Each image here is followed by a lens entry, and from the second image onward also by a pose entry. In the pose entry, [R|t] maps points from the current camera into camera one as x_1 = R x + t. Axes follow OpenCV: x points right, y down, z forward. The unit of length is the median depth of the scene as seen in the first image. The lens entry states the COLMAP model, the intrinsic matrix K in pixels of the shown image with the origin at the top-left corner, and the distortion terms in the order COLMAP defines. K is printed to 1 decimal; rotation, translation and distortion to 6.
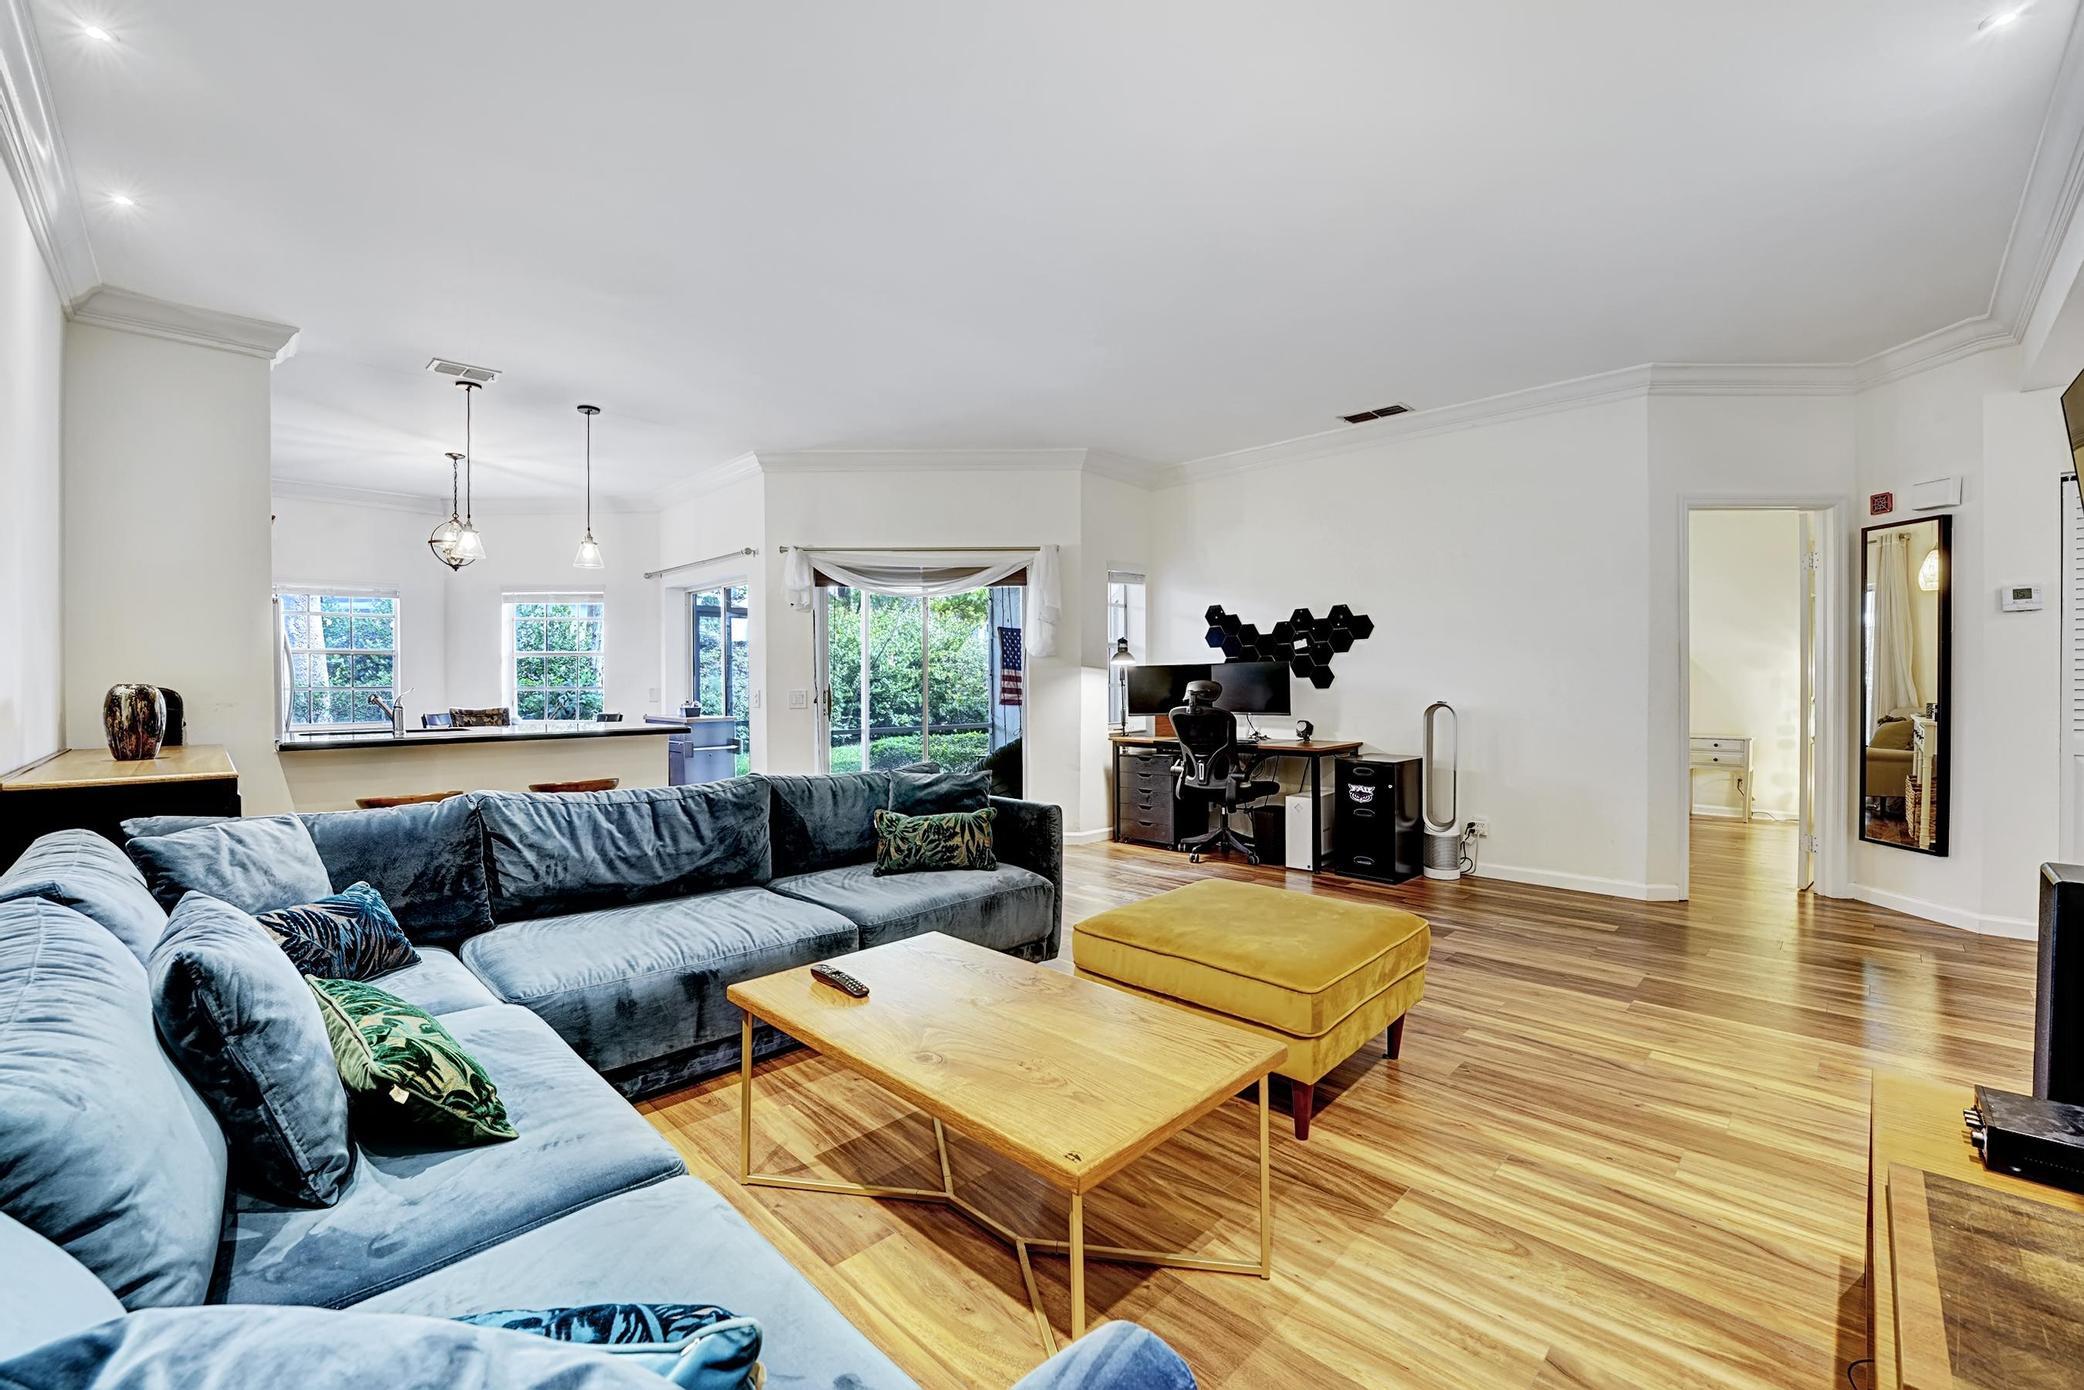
lens RADIAL K [[852.1, 0, 1042.0], [0, 852.1, 695.0], [0, 0, 1]] dist [-0.014393, 0.000033]
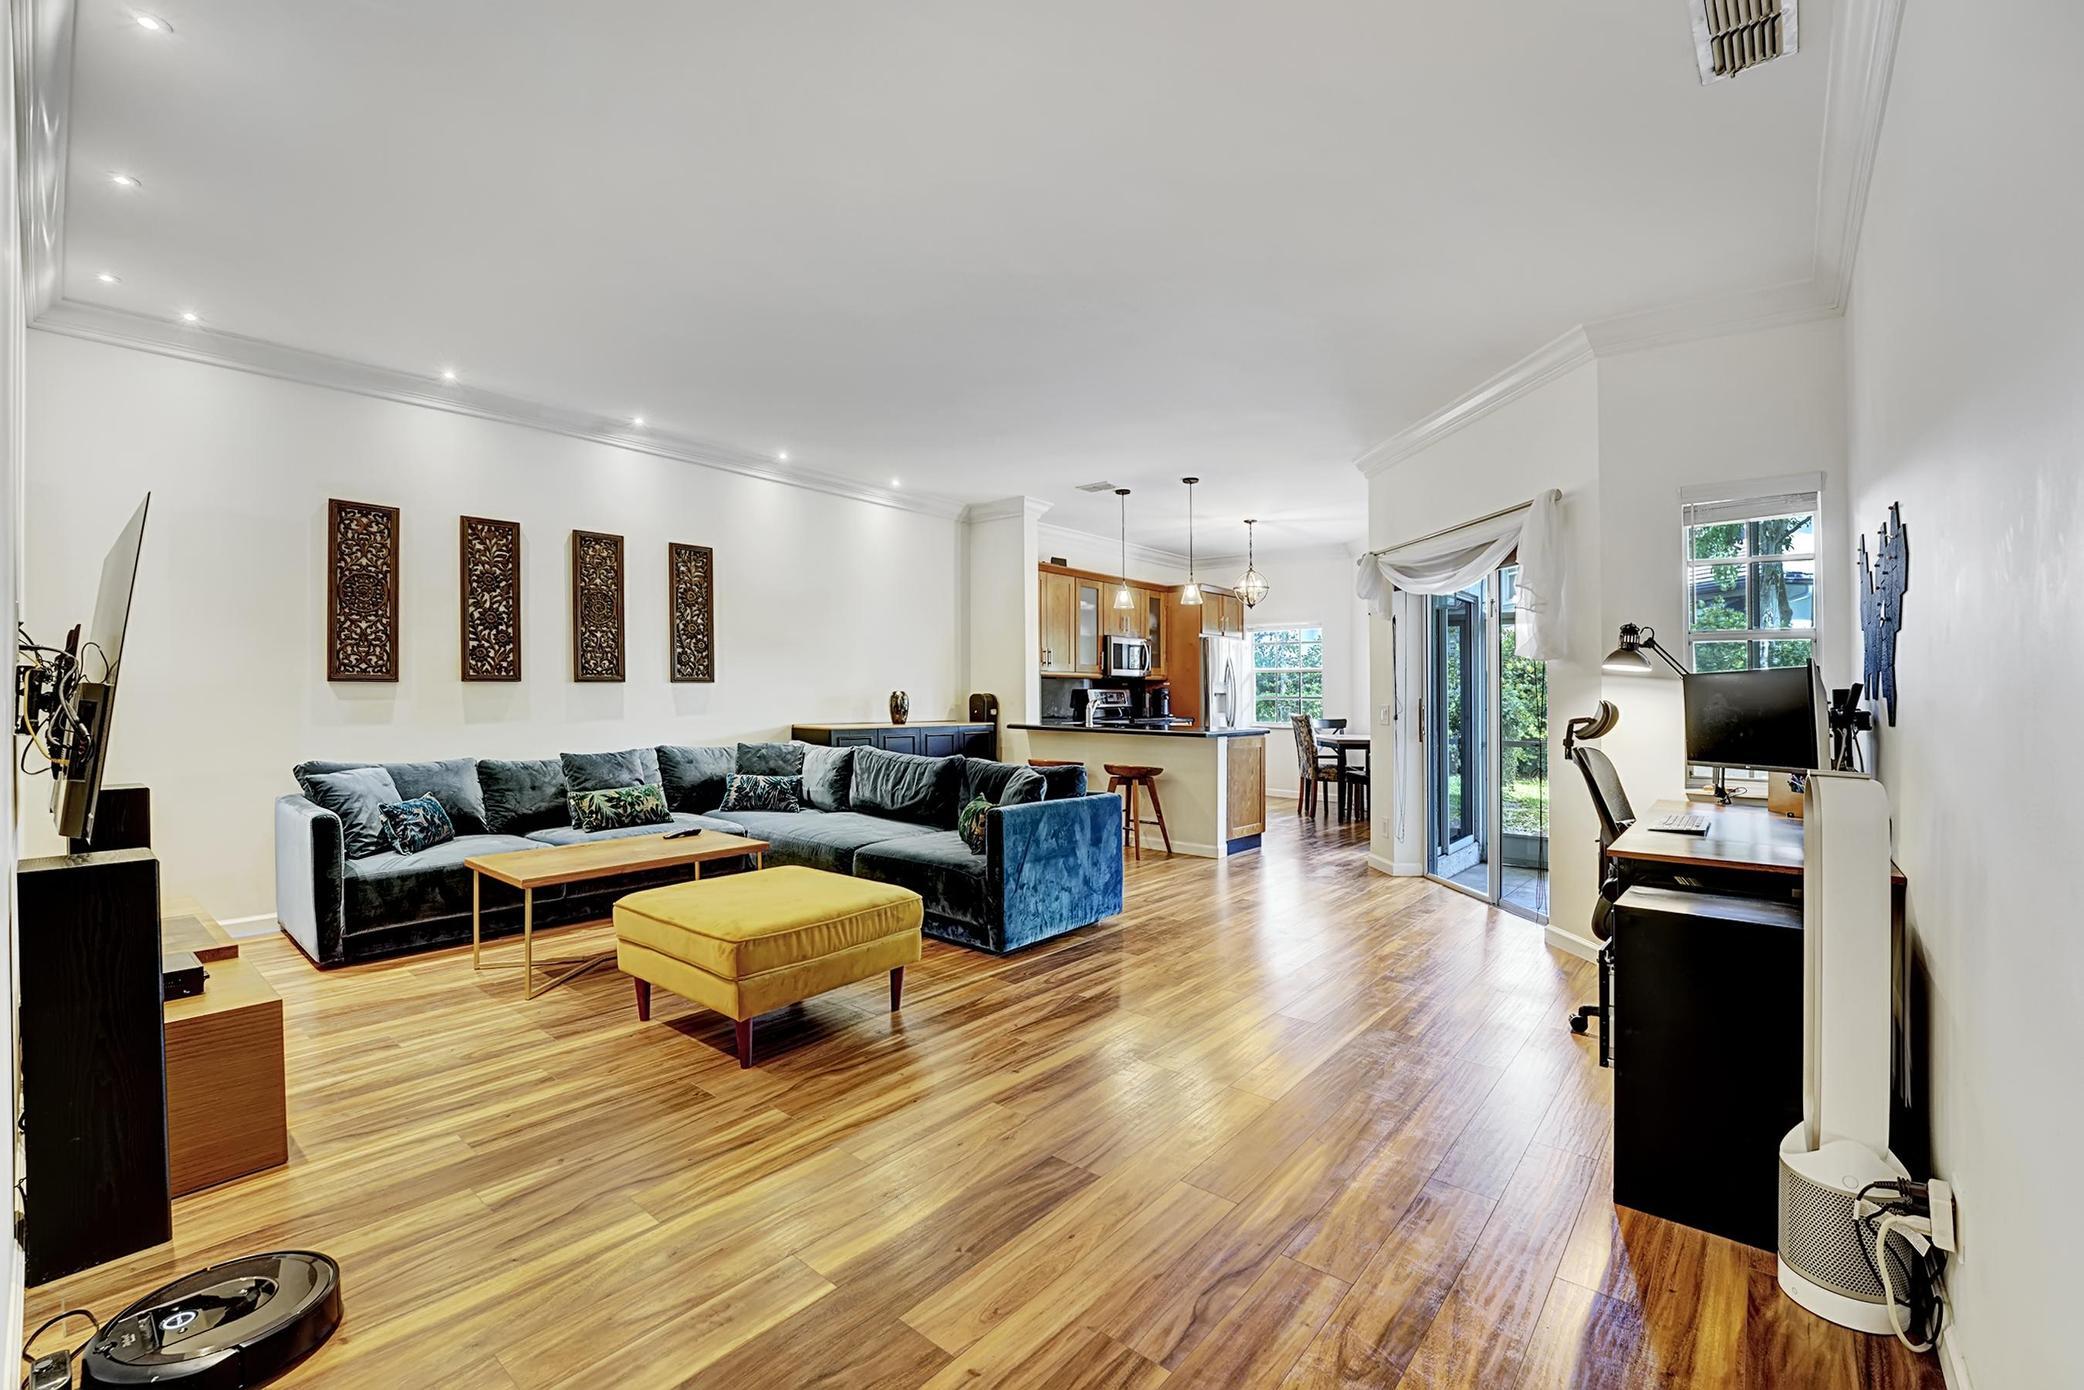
lens RADIAL K [[879.6, 0, 1032.0], [0, 879.6, 670.8], [0, 0, 1]] dist [-0.021609, 0.000046]
pose [[0.074588, -0.019445, -0.997025, 0.709818], [-0.025901, 0.999435, -0.021429, -0.013898], [0.996878, 0.027422, 0.074043, 0.598409]]
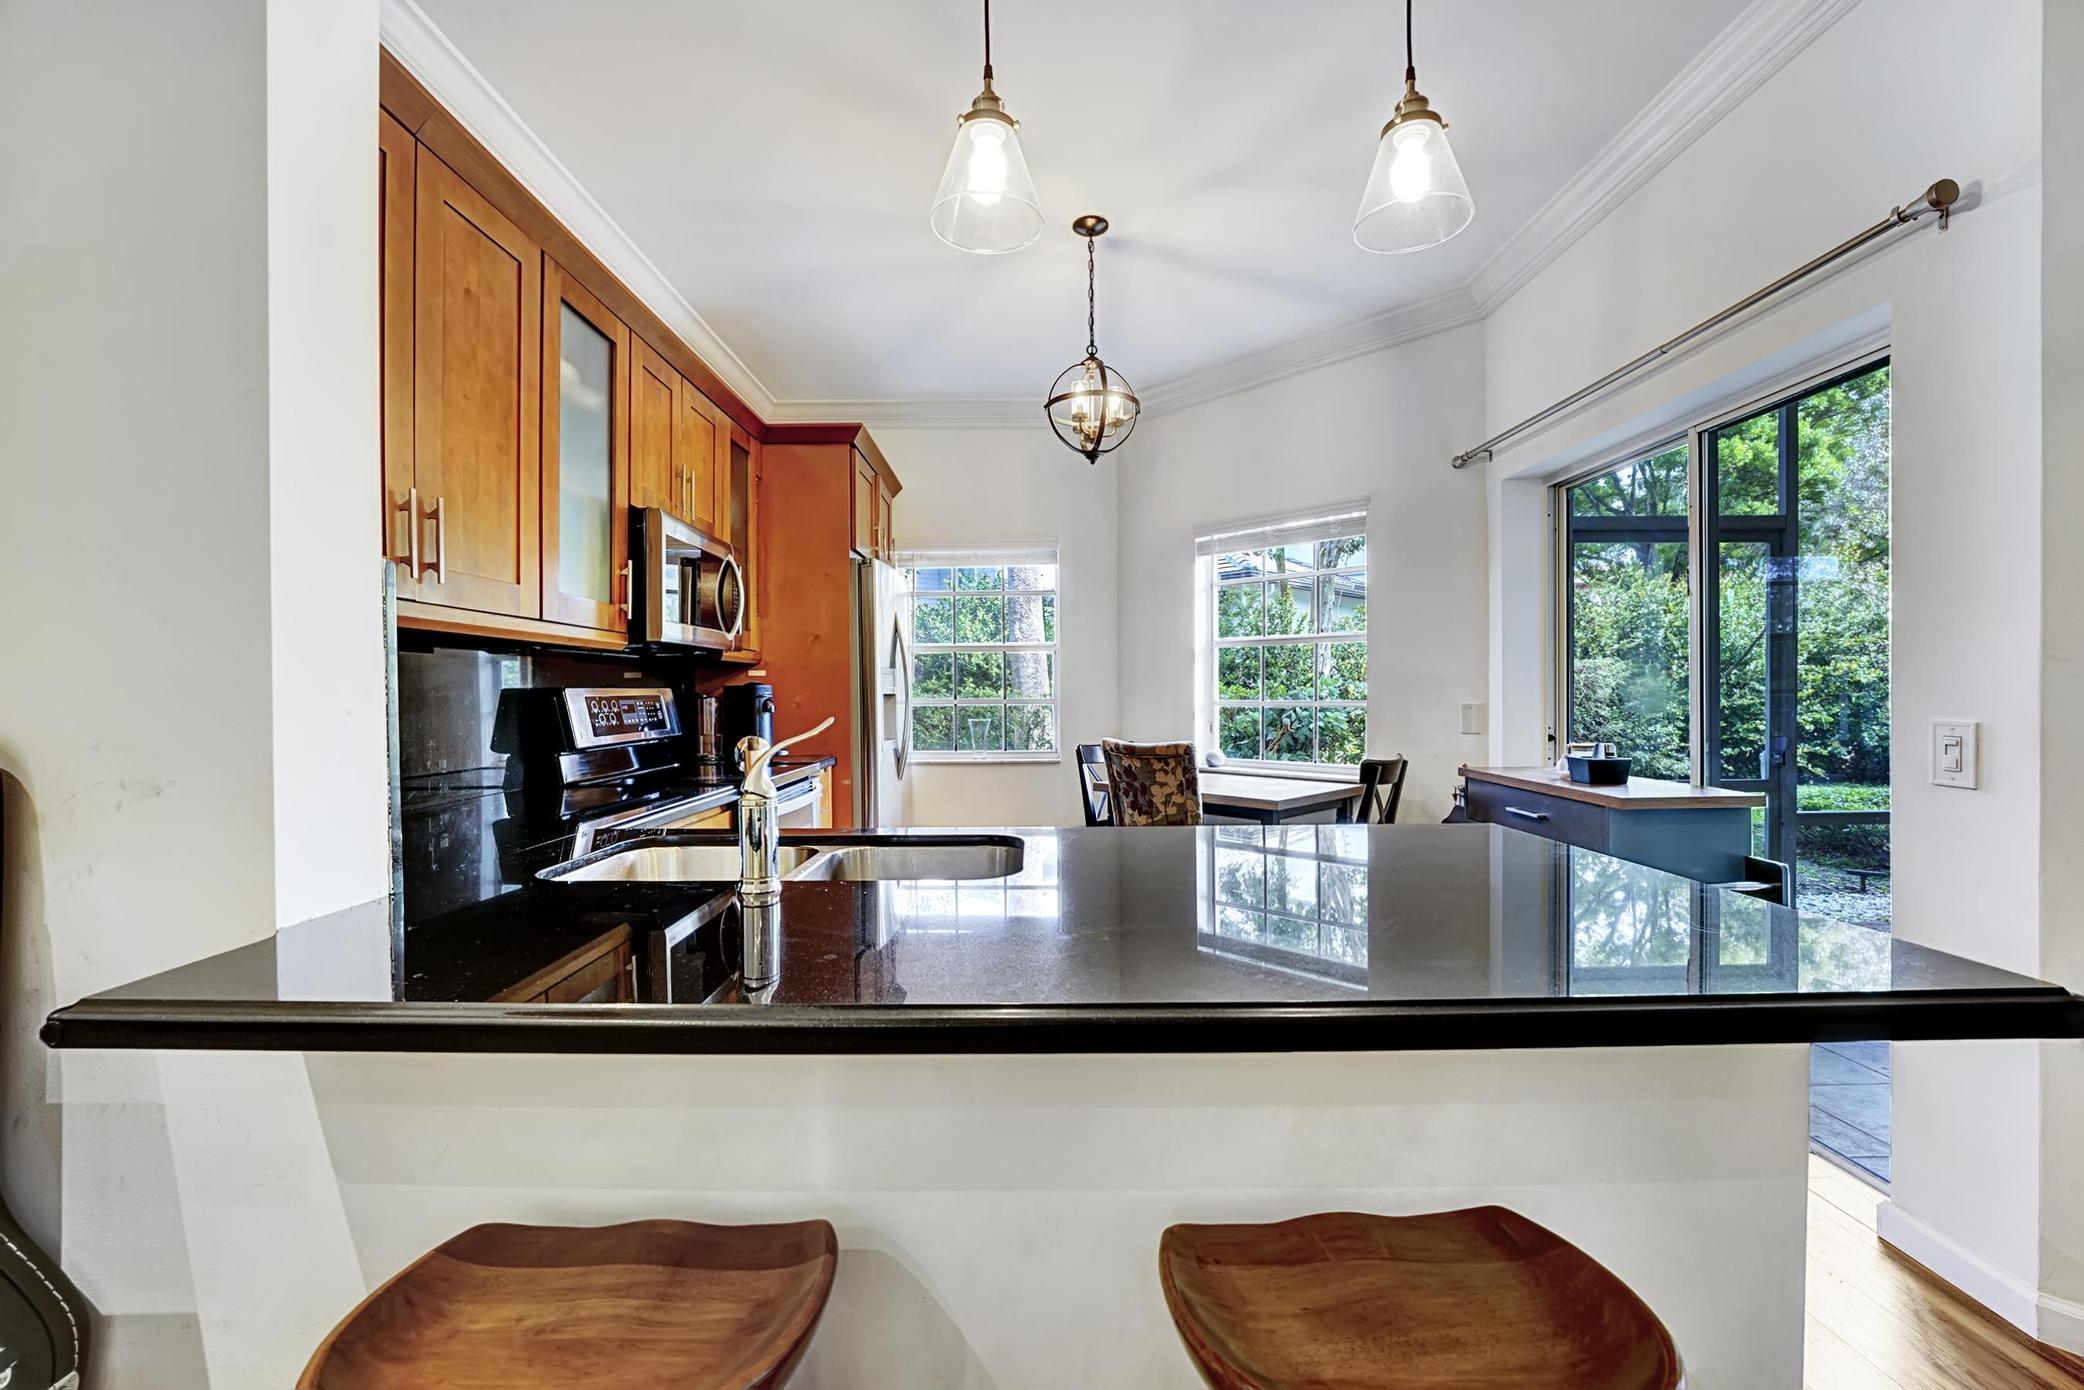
lens RADIAL K [[861.6, 0, 1037.8], [0, 861.6, 704.1], [0, 0, 1]] dist [-0.020842, 0.000045]
pose [[0.703236, 0.009839, -0.710888, -0.391311], [-0.006901, 0.999952, 0.007014, -0.013563], [0.710923, -0.000026, 0.703270, 0.677318]]
